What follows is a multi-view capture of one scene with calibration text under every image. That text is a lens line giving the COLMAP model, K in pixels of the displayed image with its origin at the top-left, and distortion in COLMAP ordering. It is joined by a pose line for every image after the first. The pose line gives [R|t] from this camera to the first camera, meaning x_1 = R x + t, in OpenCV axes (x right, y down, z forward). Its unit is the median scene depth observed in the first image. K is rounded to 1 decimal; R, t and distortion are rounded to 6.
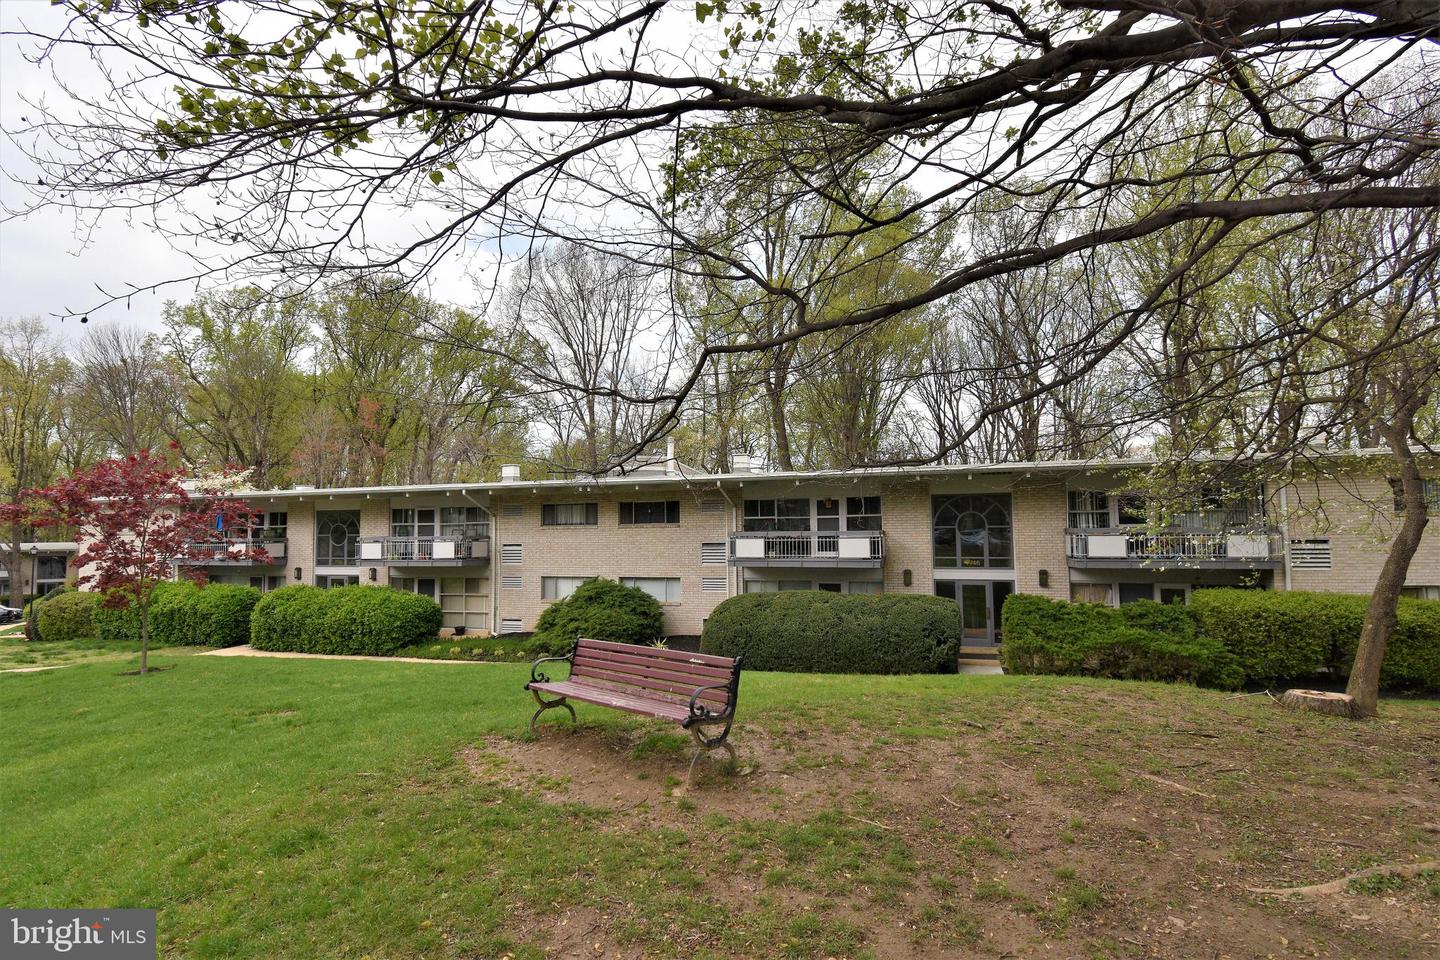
lens RADIAL K [[714.9, 0, 720.0], [0, 714.9, 480.0], [0, 0, 1]] dist [0.027543, -0.033669]
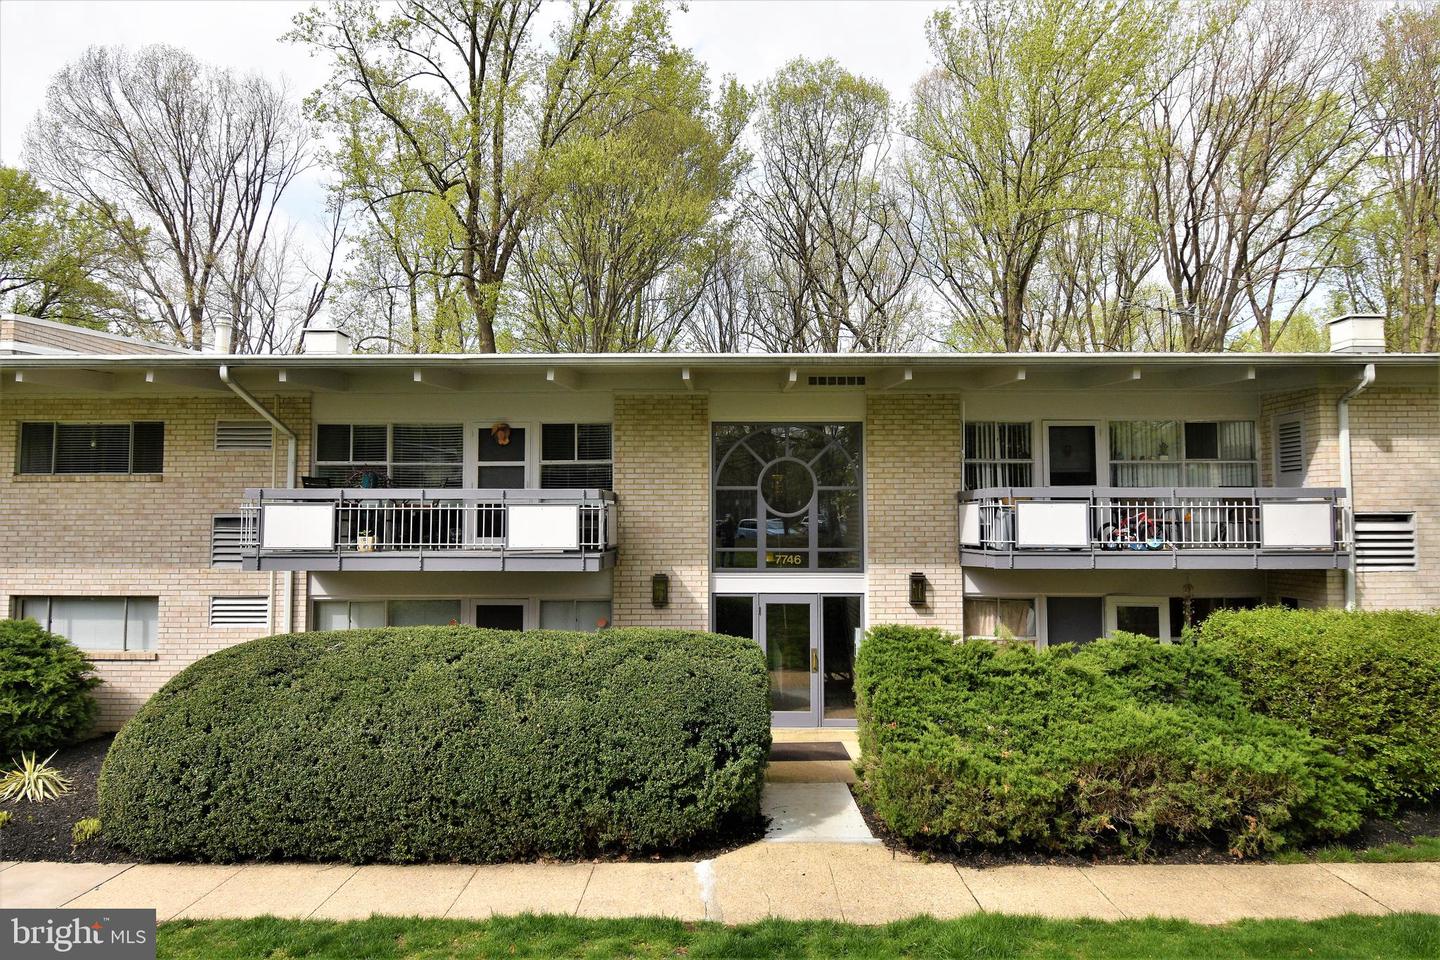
lens RADIAL K [[818.6, 0, 720.0], [0, 818.6, 480.0], [0, 0, 1]] dist [0.004614, -0.020210]
pose [[0.954530, 0.027229, 0.296868, 0.135683], [-0.030657, 0.999506, 0.006898, 0.056559], [-0.296534, -0.015685, 0.954894, 0.465913]]
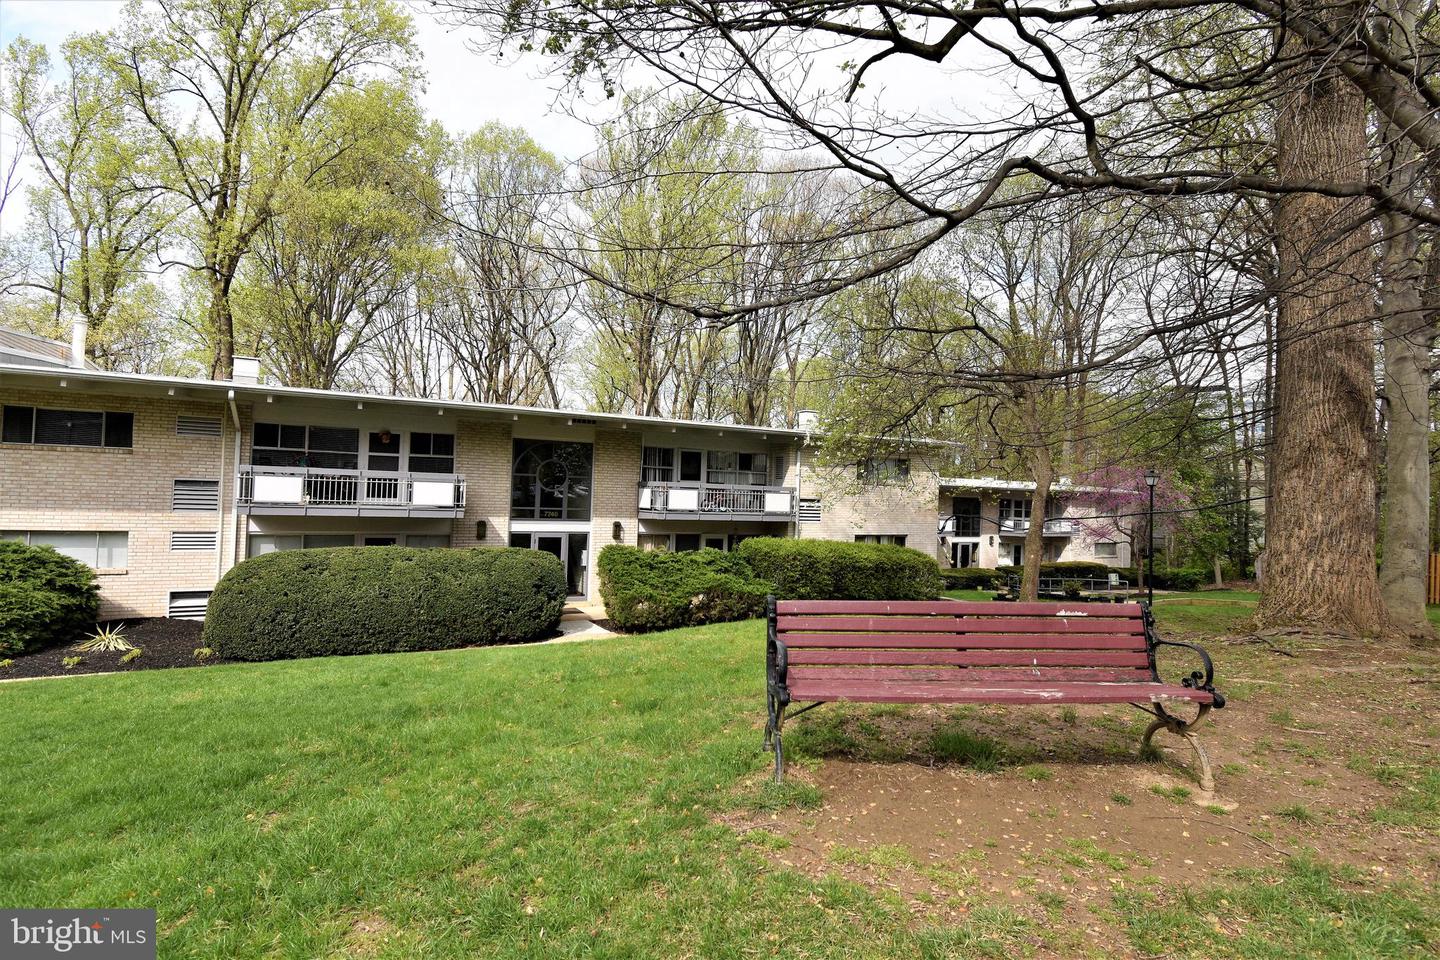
lens RADIAL K [[714.9, 0, 720.0], [0, 714.9, 480.0], [0, 0, 1]] dist [0.027543, -0.033669]
pose [[0.703546, 0.050713, 0.708838, -0.158112], [-0.087188, 0.996075, 0.015274, 0.036603], [-0.705281, -0.072548, 0.705206, 0.182618]]
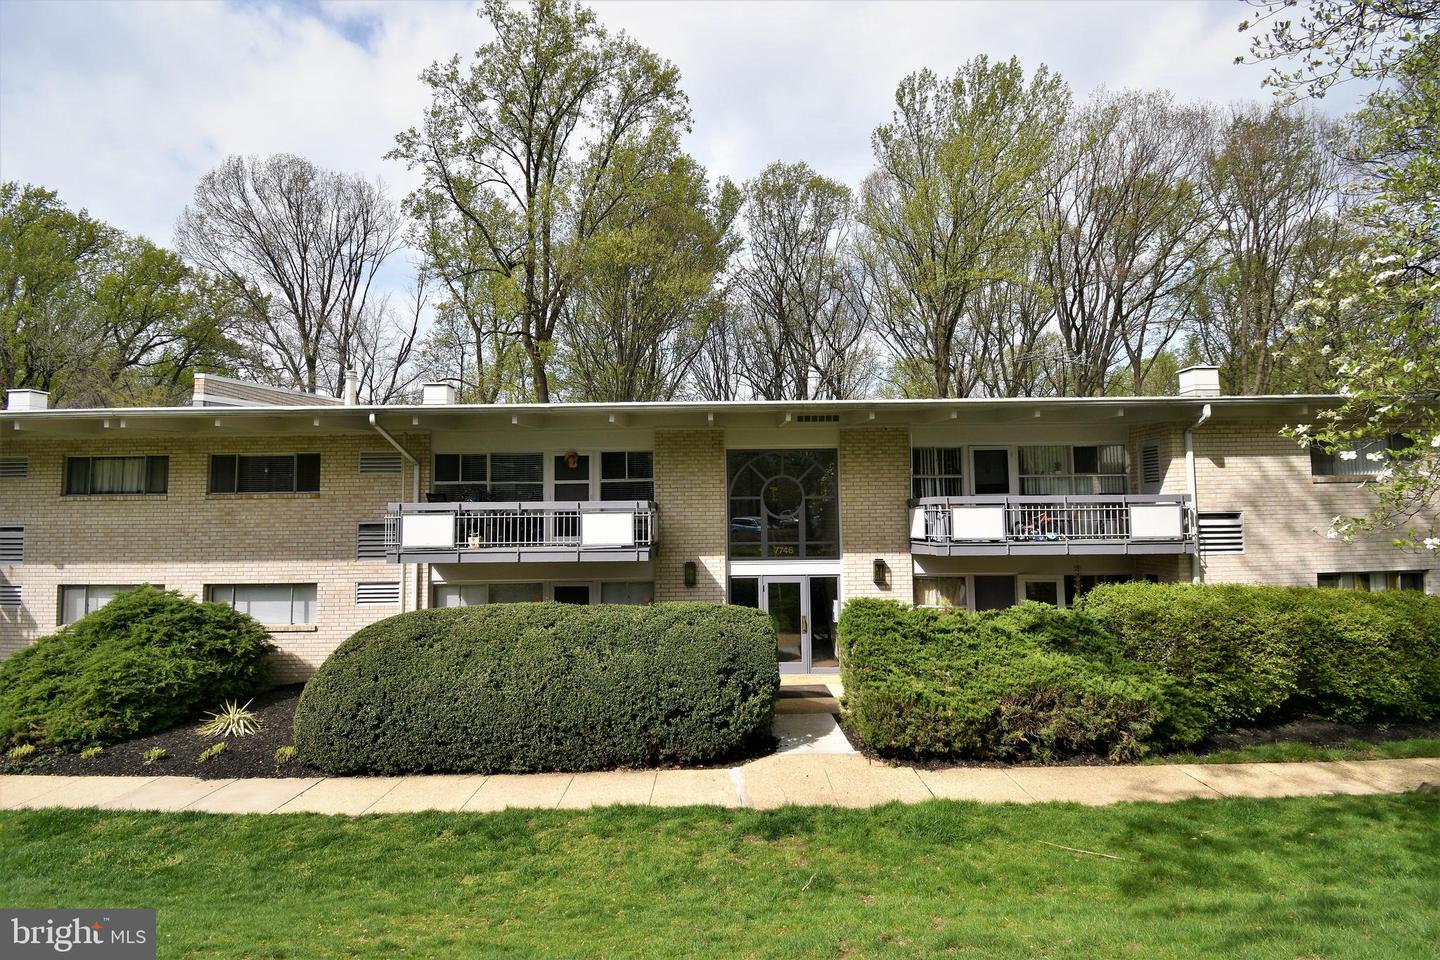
lens RADIAL K [[642.4, 0, 719.3], [0, 642.4, 478.4], [0, 0, 1]] dist [0.015448, -0.022241]
pose [[0.951782, 0.020983, 0.306056, 0.105849], [-0.020571, 0.999778, -0.004569, 0.050408], [-0.306084, -0.001947, 0.952003, 0.434809]]
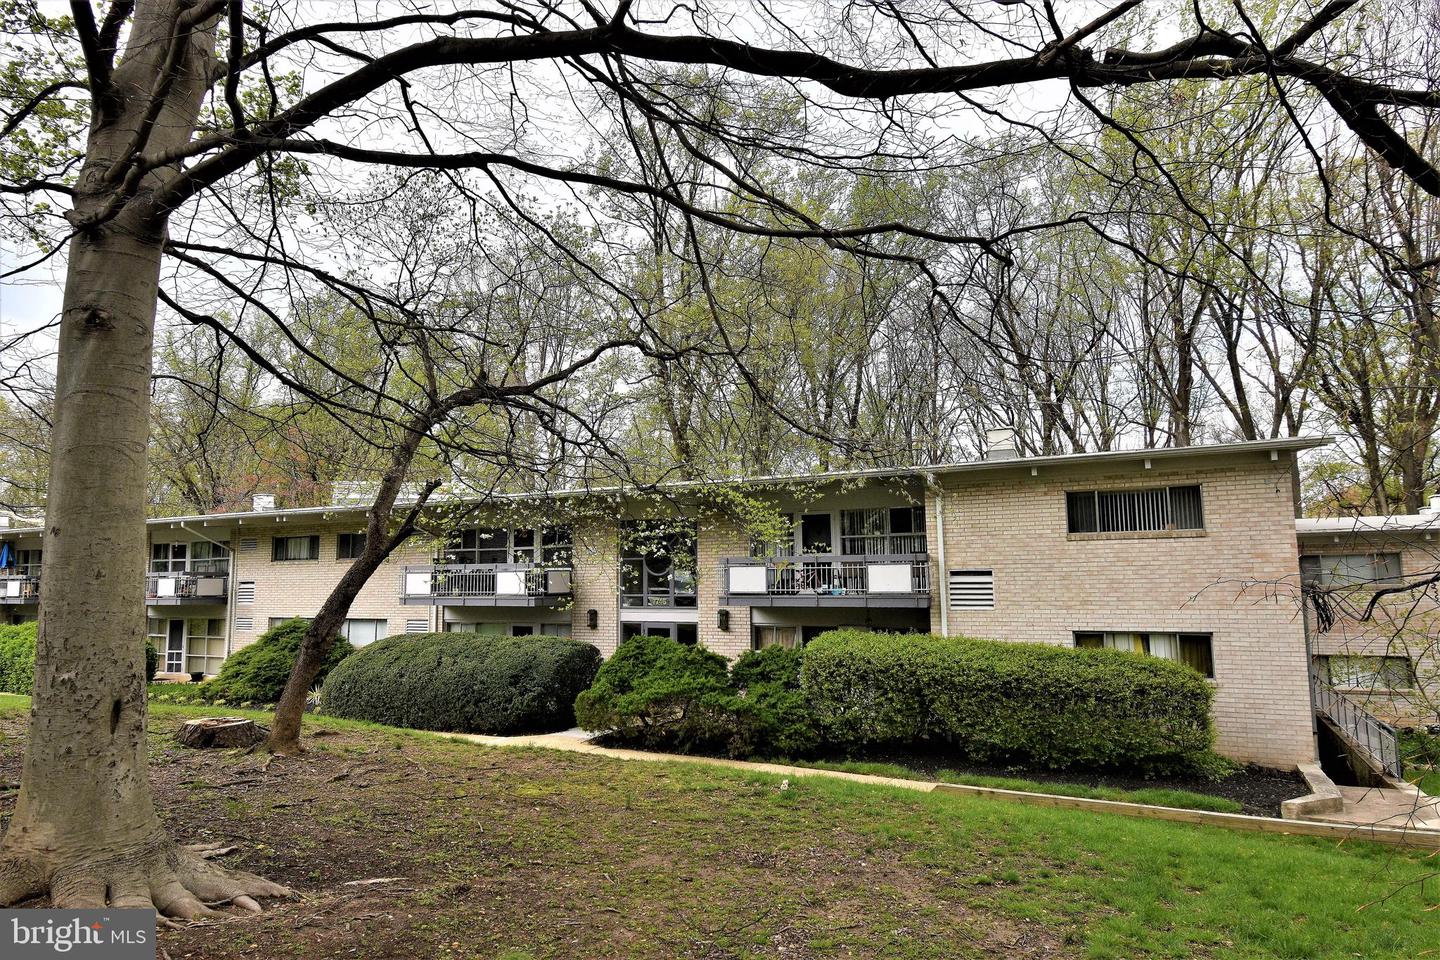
lens RADIAL K [[862.3, 0, 721.0], [0, 862.3, 482.2], [0, 0, 1]] dist [0.022003, -0.033331]
pose [[0.986537, -0.018004, -0.162545, 0.584812], [0.011503, 0.999099, -0.040848, 0.017876], [0.163134, 0.038428, 0.985855, 0.010120]]
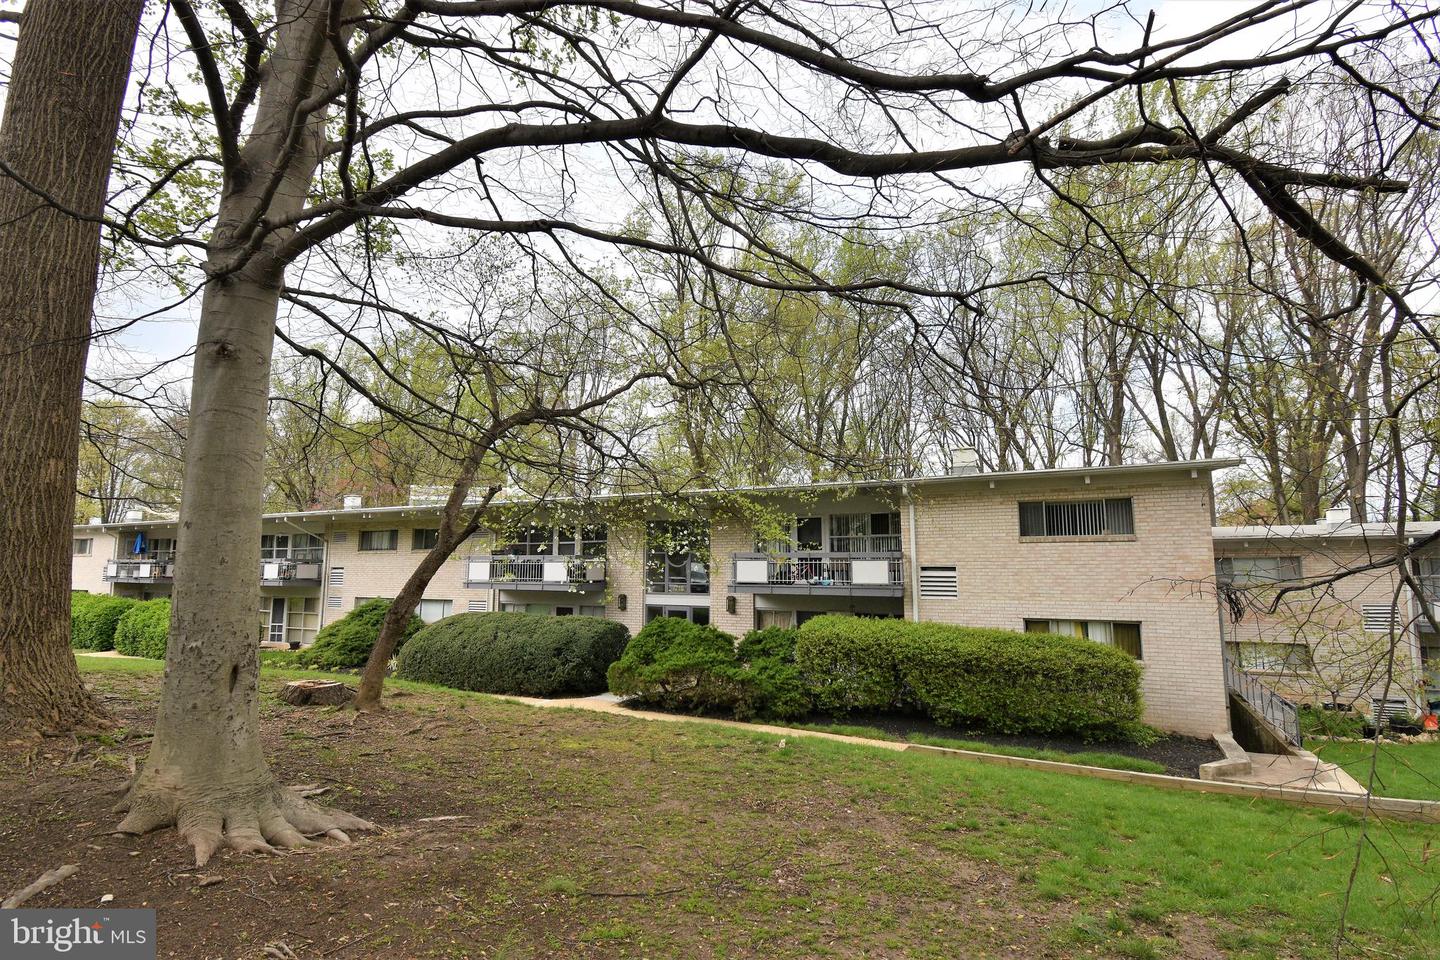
lens RADIAL K [[714.9, 0, 720.0], [0, 714.9, 480.0], [0, 0, 1]] dist [0.027543, -0.033669]
pose [[0.984679, -0.008026, -0.174195, 0.582287], [-0.001514, 0.998509, -0.054563, 0.017418], [0.174373, 0.053991, 0.983198, 0.008692]]
